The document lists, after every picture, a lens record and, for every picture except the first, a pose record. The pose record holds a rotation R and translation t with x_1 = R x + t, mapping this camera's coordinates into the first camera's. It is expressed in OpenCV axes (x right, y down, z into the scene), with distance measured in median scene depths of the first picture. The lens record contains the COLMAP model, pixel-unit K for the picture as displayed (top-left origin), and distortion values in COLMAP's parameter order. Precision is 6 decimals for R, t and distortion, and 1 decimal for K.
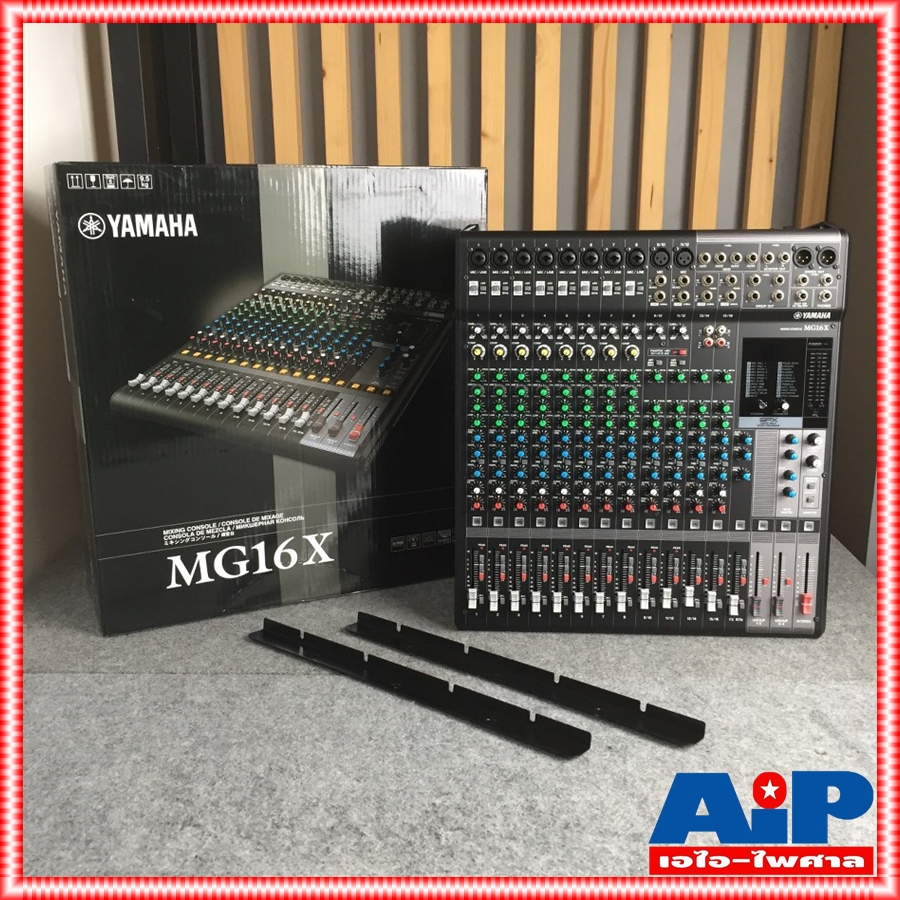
lens RADIAL K [[985.1, 0, 449.8], [0, 985.1, 456.9], [0, 0, 1]] dist [0.035517, 0.000000]
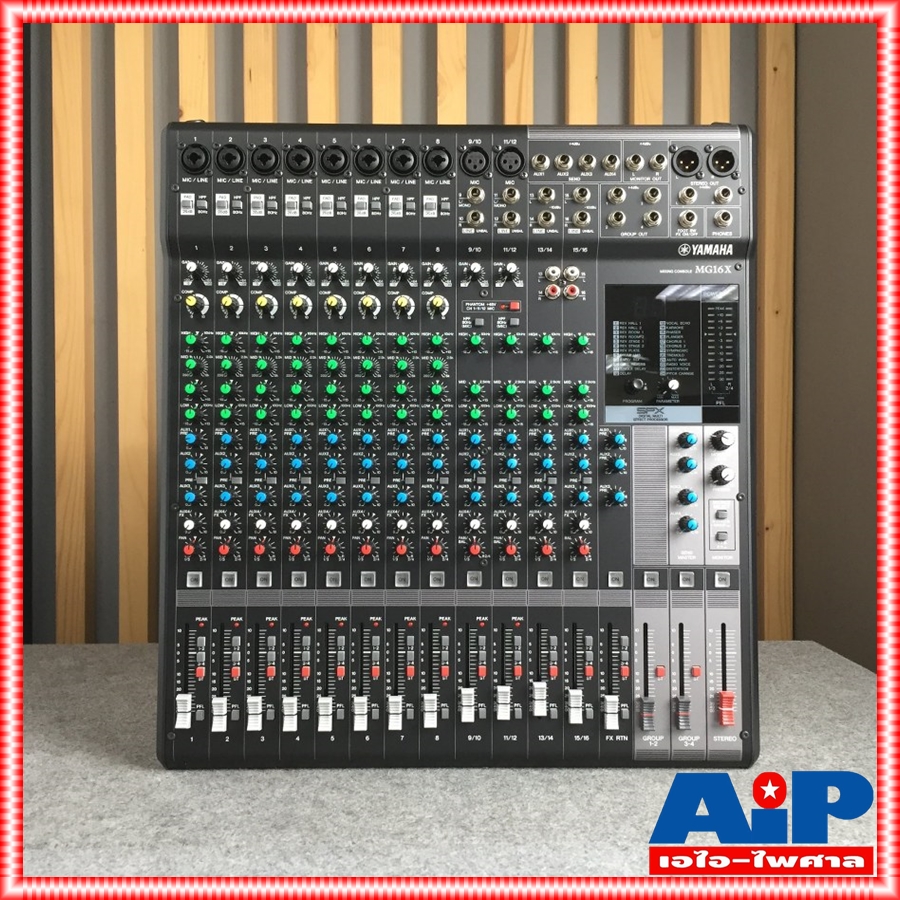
lens RADIAL K [[985.1, 0, 449.5], [0, 985.1, 448.6], [0, 0, 1]] dist [0.035517, 0.000000]
pose [[0.997670, 0.002606, 0.068174, 0.148130], [0.010404, 0.981772, -0.189777, 0.106944], [-0.067426, 0.190044, 0.979457, 0.384329]]
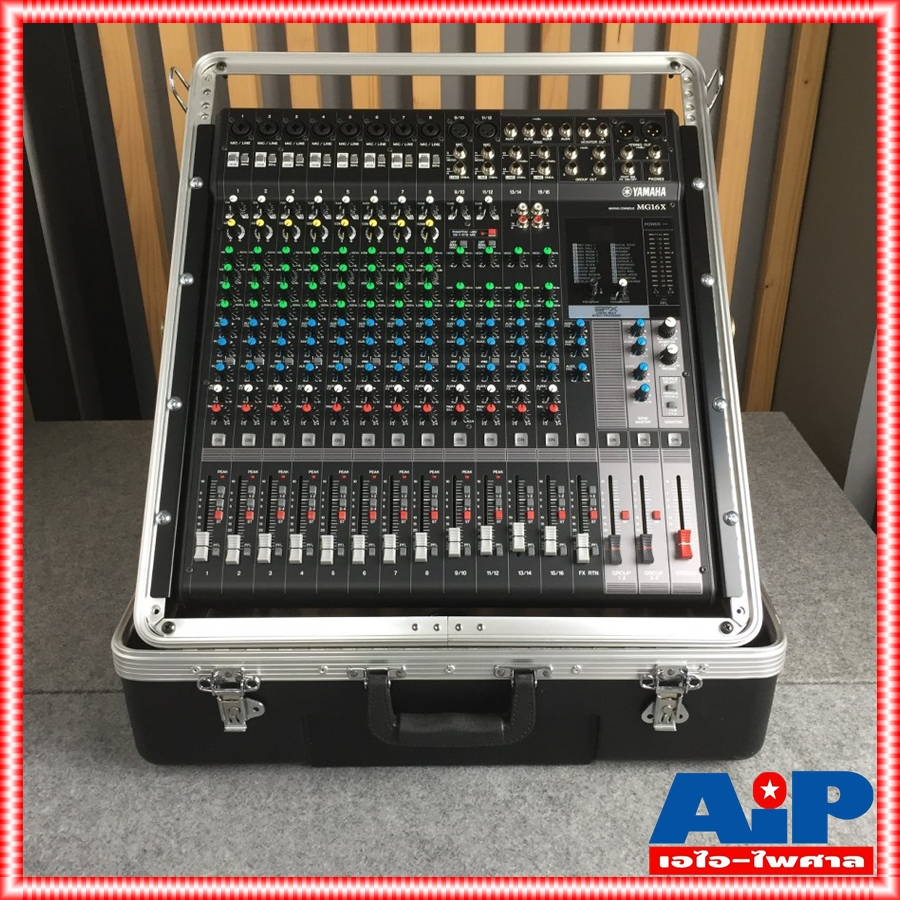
lens RADIAL K [[985.1, 0, 450.3], [0, 985.1, 450.4], [0, 0, 1]] dist [0.035517, 0.000000]
pose [[0.998112, 0.019500, 0.058250, 0.157605], [0.010420, 0.880783, -0.473405, 0.423199], [-0.060537, 0.473118, 0.878917, 0.380331]]
